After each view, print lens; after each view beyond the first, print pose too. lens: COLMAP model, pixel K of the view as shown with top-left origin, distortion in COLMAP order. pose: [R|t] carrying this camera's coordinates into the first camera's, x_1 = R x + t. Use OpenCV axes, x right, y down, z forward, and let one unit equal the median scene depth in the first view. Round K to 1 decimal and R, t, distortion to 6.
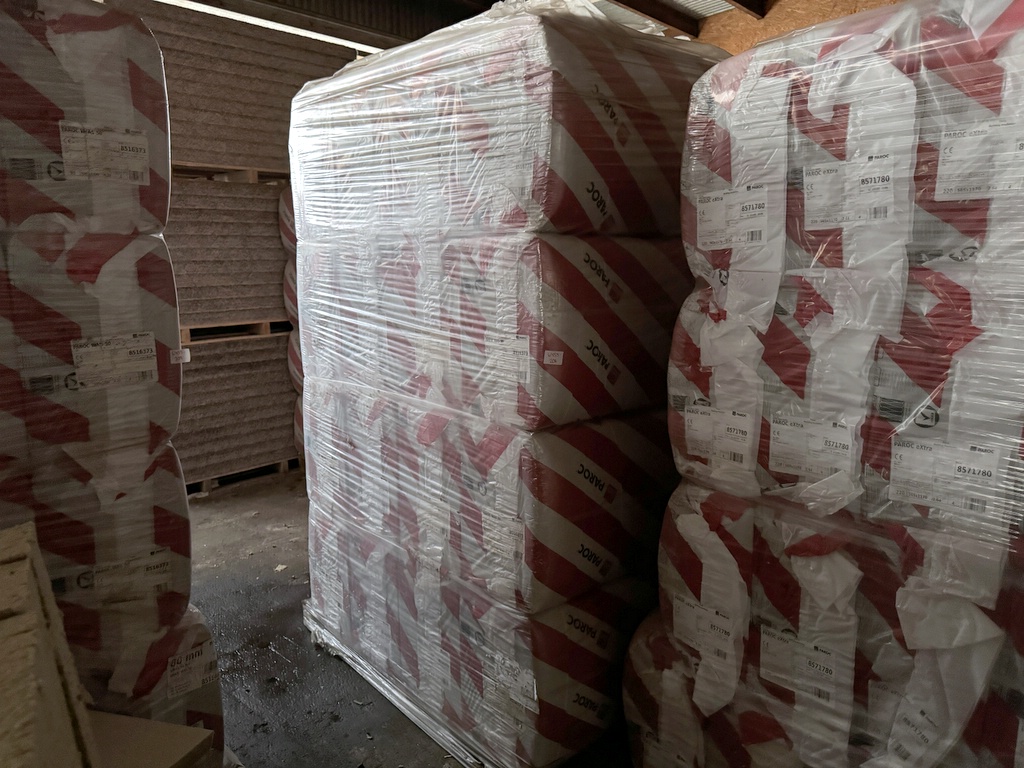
lens RADIAL K [[720.4, 0, 511.2], [0, 720.4, 384.3], [0, 0, 1]] dist [0.047312, -0.079826]
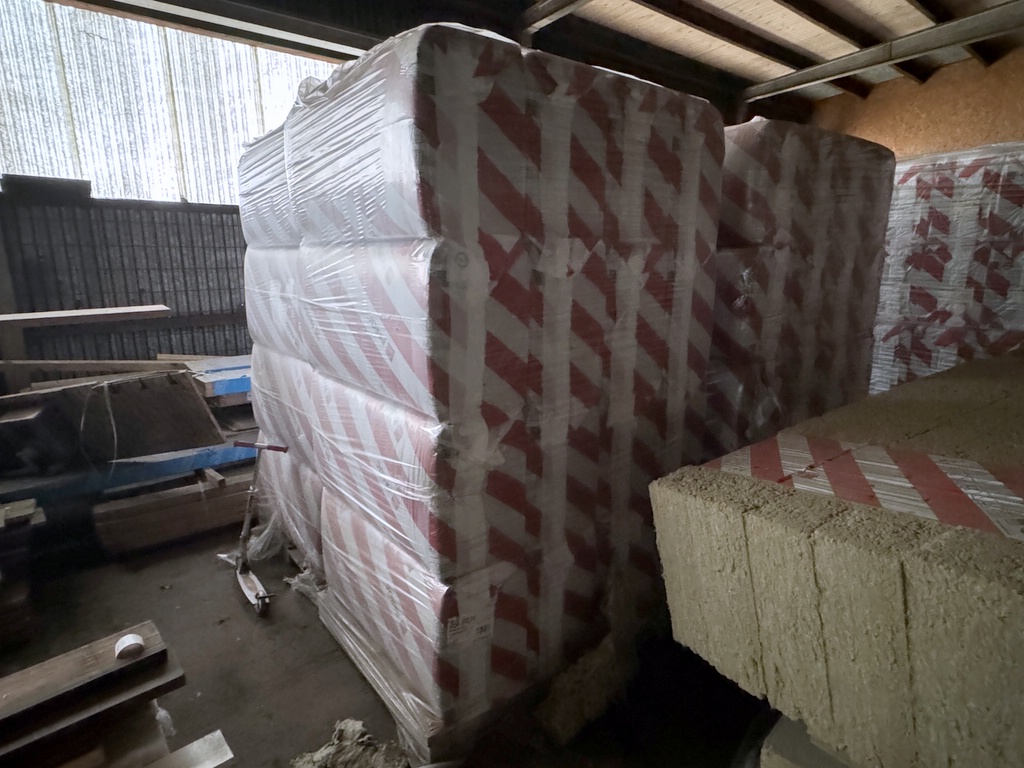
lens RADIAL K [[568.0, 0, 512.4], [0, 568.0, 385.3], [0, 0, 1]] dist [0.002109, -0.000144]
pose [[0.991887, 0.008971, -0.126807, -1.083415], [-0.004496, 0.999358, 0.035533, 0.139250], [0.127045, -0.034674, 0.991291, -0.733247]]
